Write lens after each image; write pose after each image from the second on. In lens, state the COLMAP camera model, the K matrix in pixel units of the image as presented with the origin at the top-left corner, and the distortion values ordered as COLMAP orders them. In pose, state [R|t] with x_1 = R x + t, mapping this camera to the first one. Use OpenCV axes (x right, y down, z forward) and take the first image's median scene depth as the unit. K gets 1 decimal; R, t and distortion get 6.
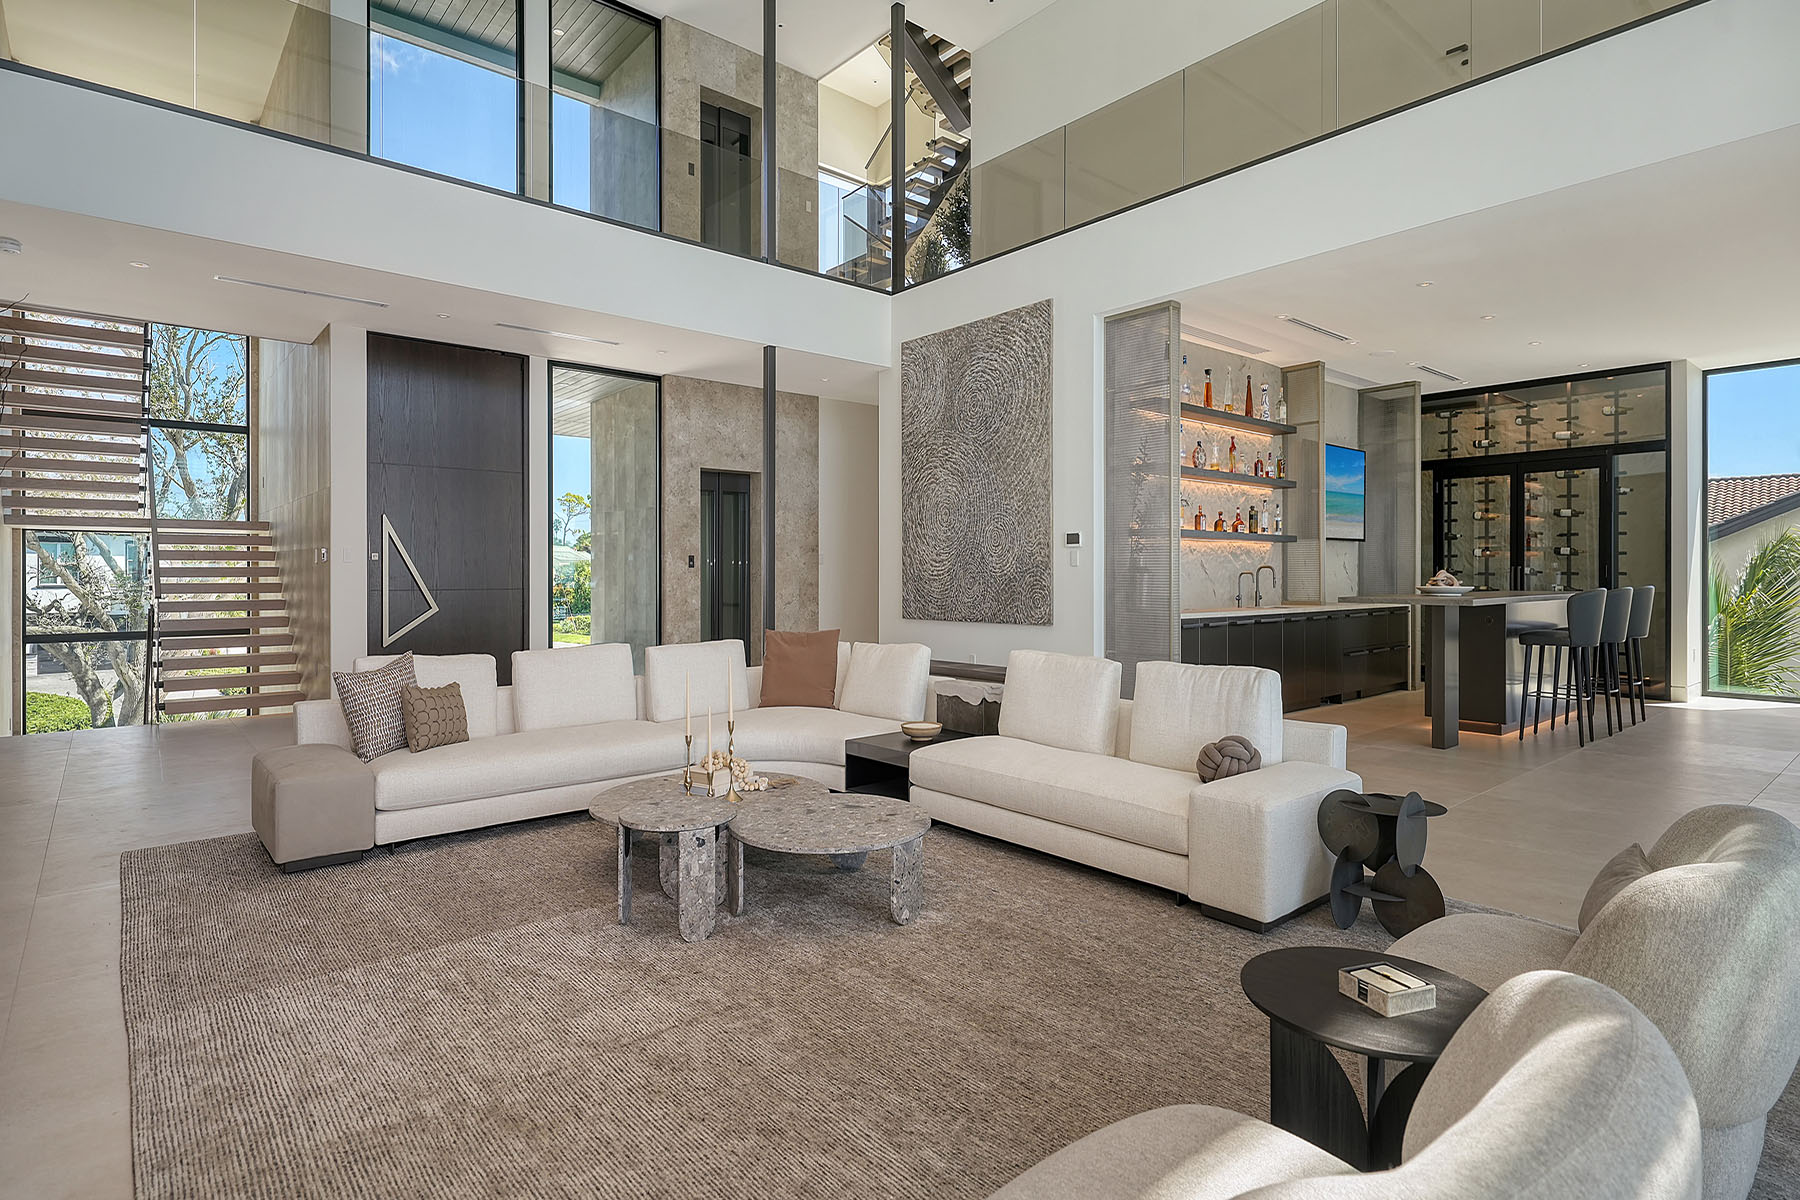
lens RADIAL K [[909.8, 0, 898.6], [0, 909.8, 575.8], [0, 0, 1]] dist [0.001706, 0.000741]
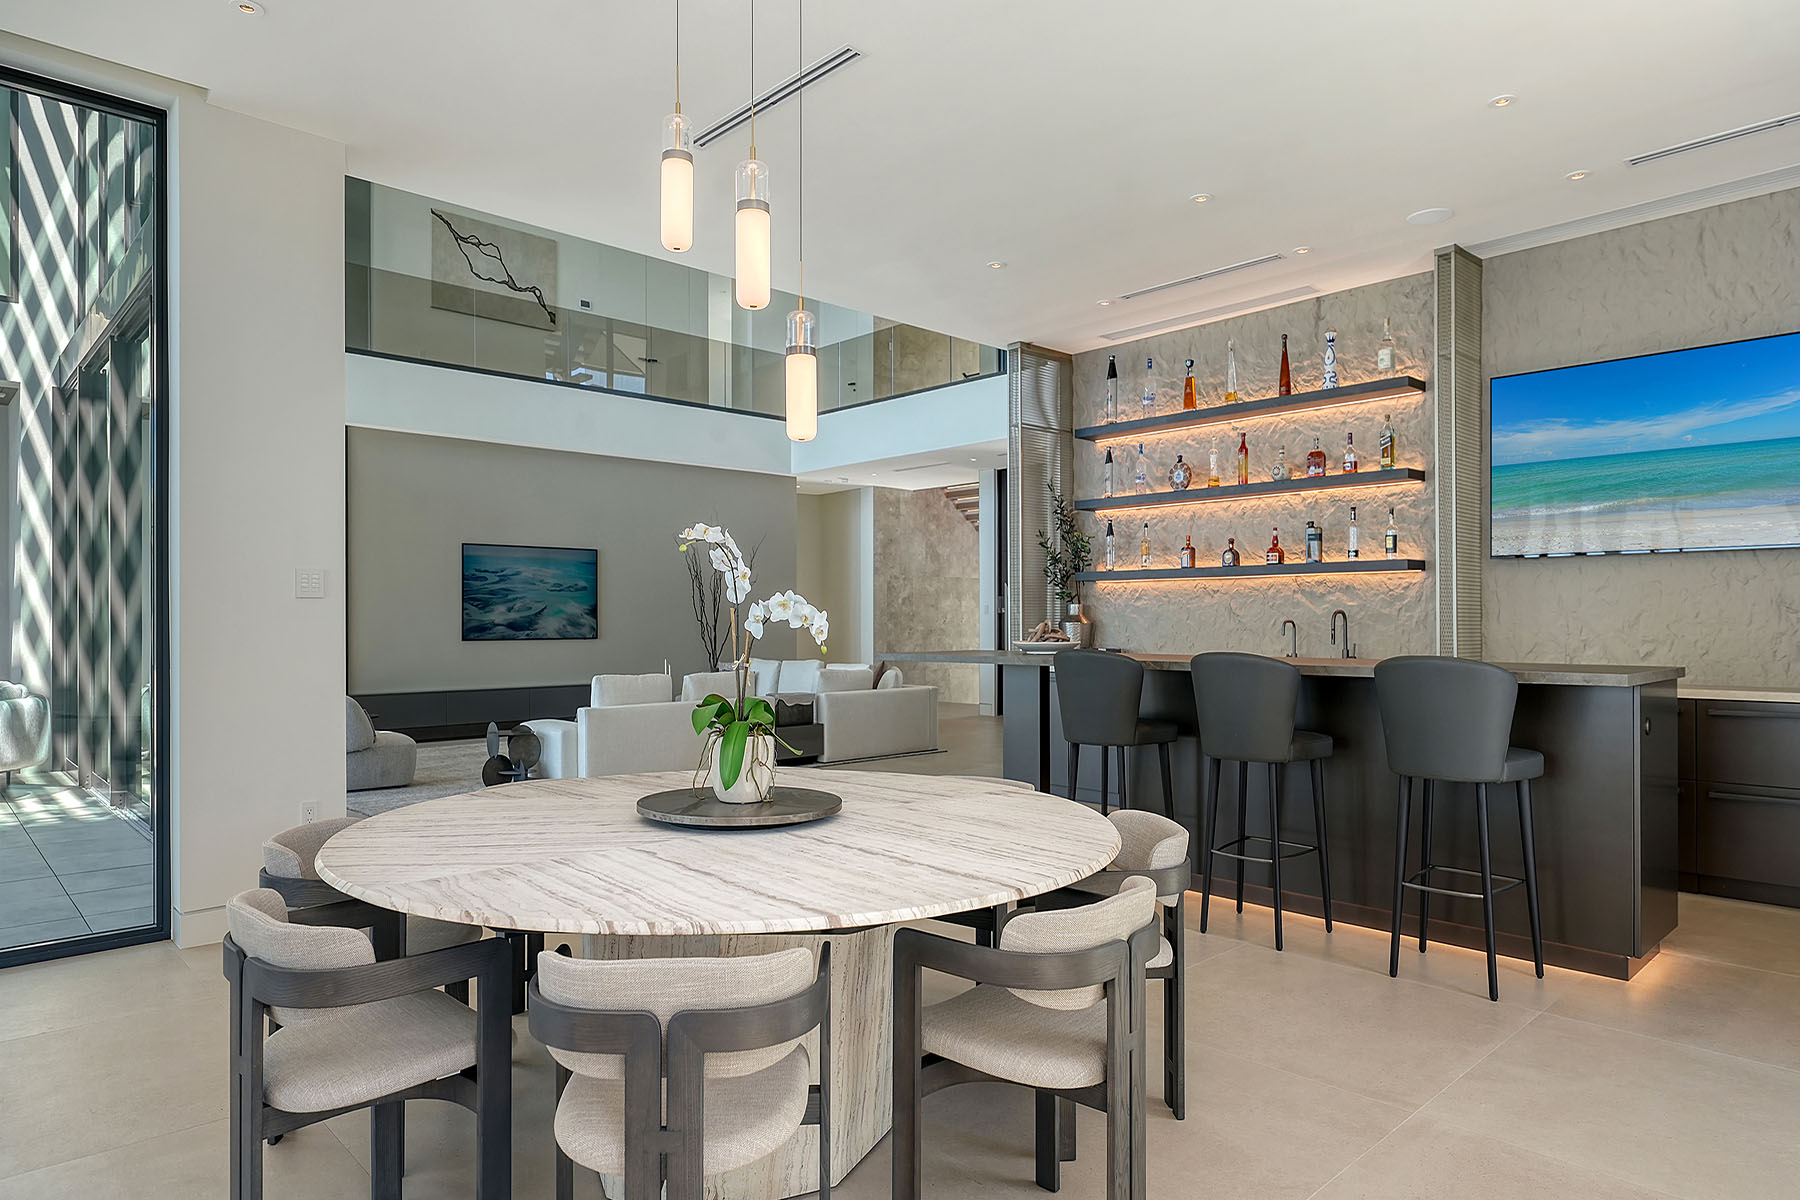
lens RADIAL K [[1093.5, 0, 848.4], [0, 1093.5, 624.3], [0, 0, 1]] dist [0.000039, 0.000186]
pose [[0.015837, 0.004475, -0.999865, 1.130752], [-0.001739, 0.999989, 0.004448, -0.003843], [0.999873, 0.001669, 0.015844, 0.616825]]
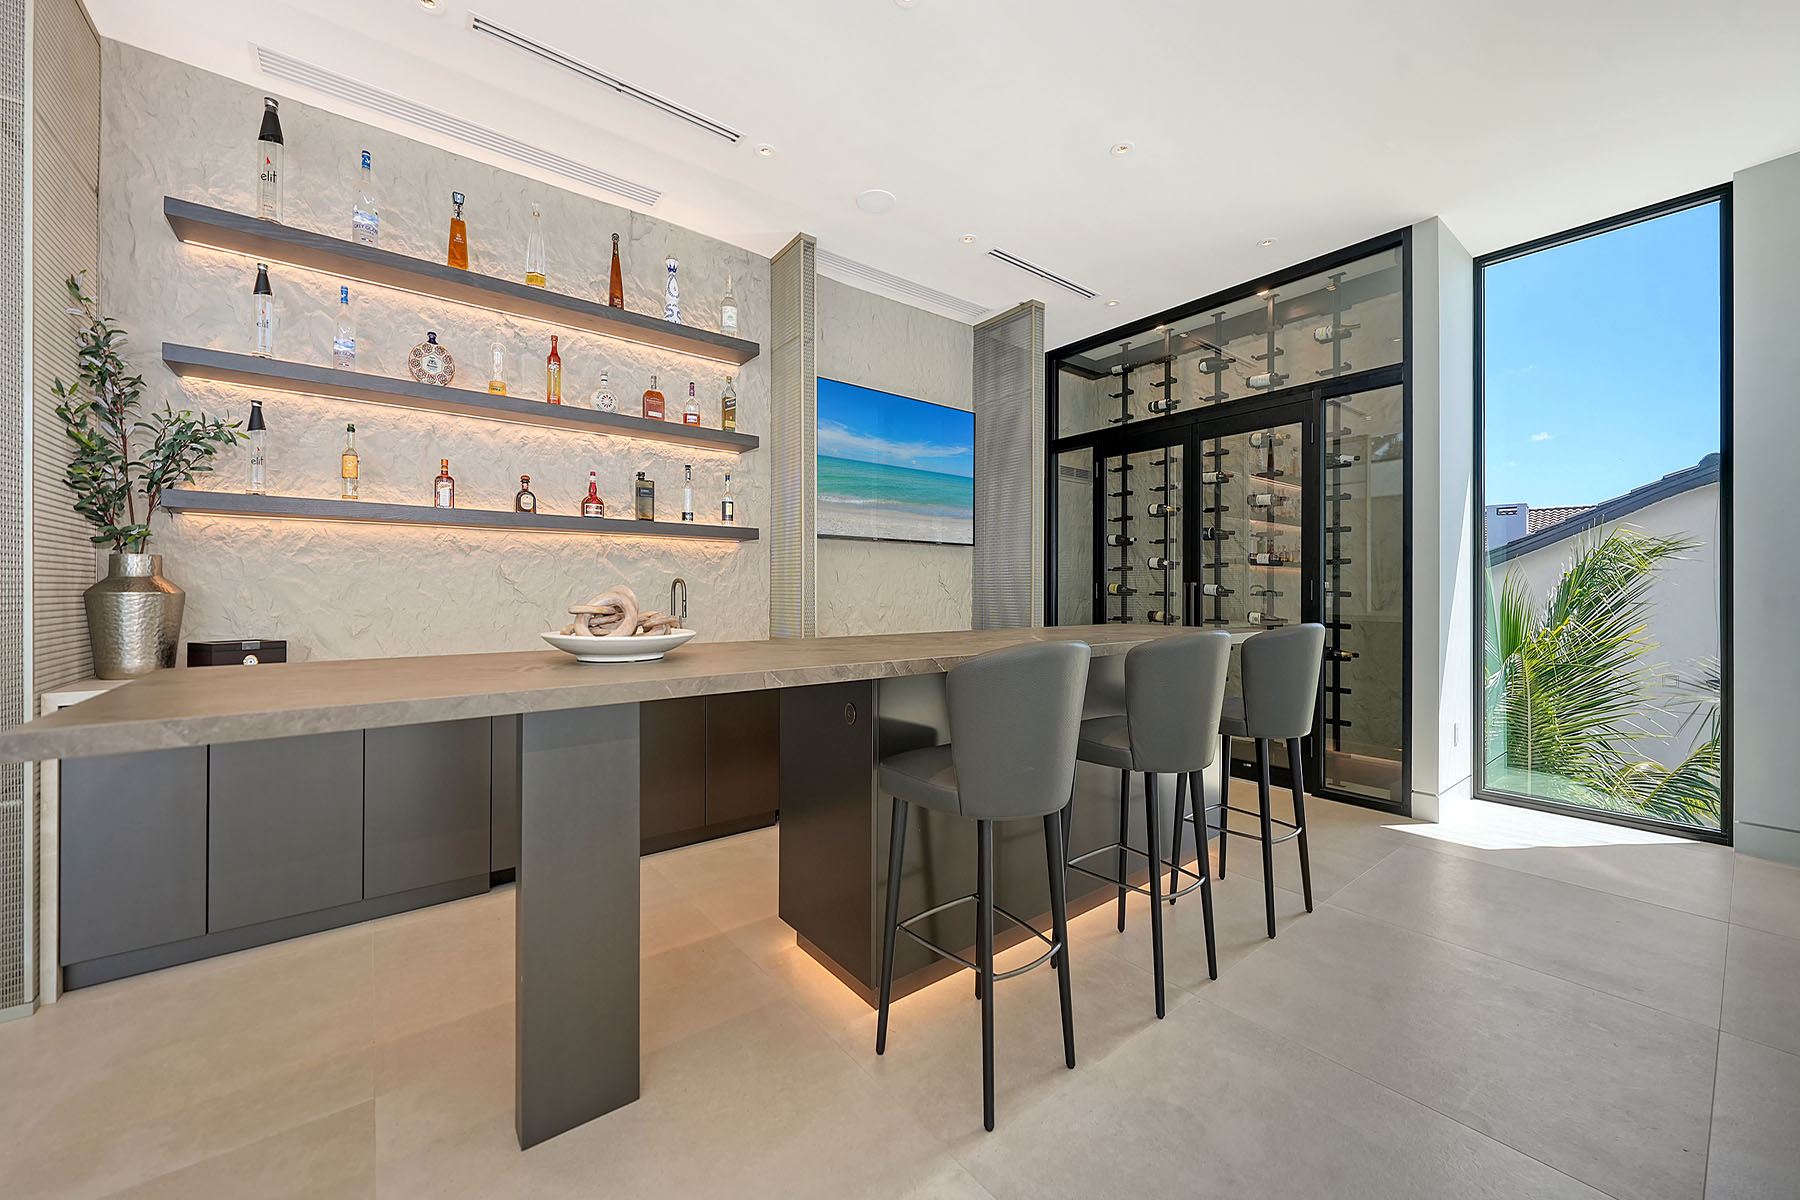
lens RADIAL K [[675.3, 0, 896.8], [0, 675.3, 594.3], [0, 0, 1]] dist [-0.006752, -0.000006]
pose [[0.999210, 0.001424, -0.039706, 0.536944], [-0.001547, 0.999994, -0.003083, -0.000088], [0.039702, 0.003142, 0.999207, 0.561179]]
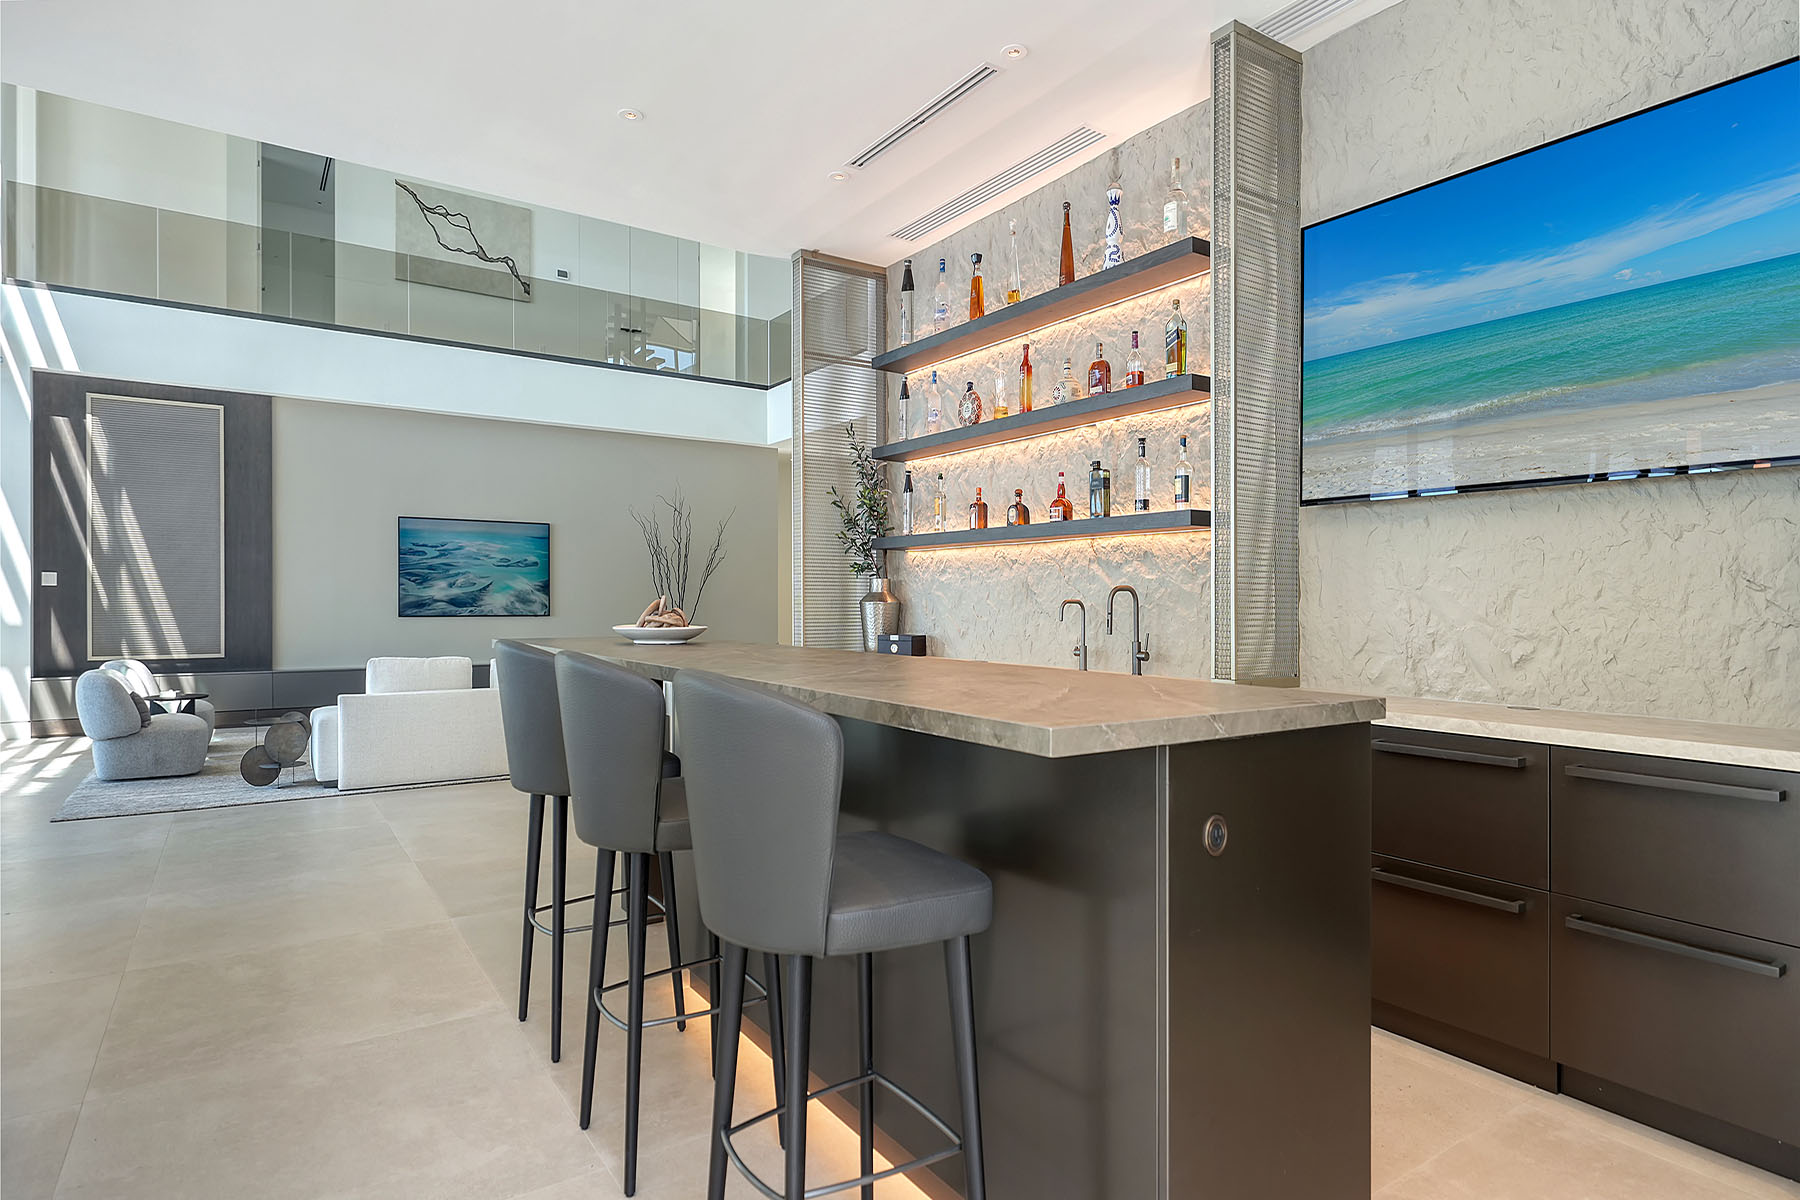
lens RADIAL K [[993.8, 0, 900.0], [0, 993.8, 600.0], [0, 0, 1]] dist [0.000899, -0.000416]
pose [[-0.122315, -0.000212, -0.992491, 0.873714], [-0.008932, 0.999960, 0.000887, -0.003467], [0.992451, 0.008973, -0.122312, 0.916761]]
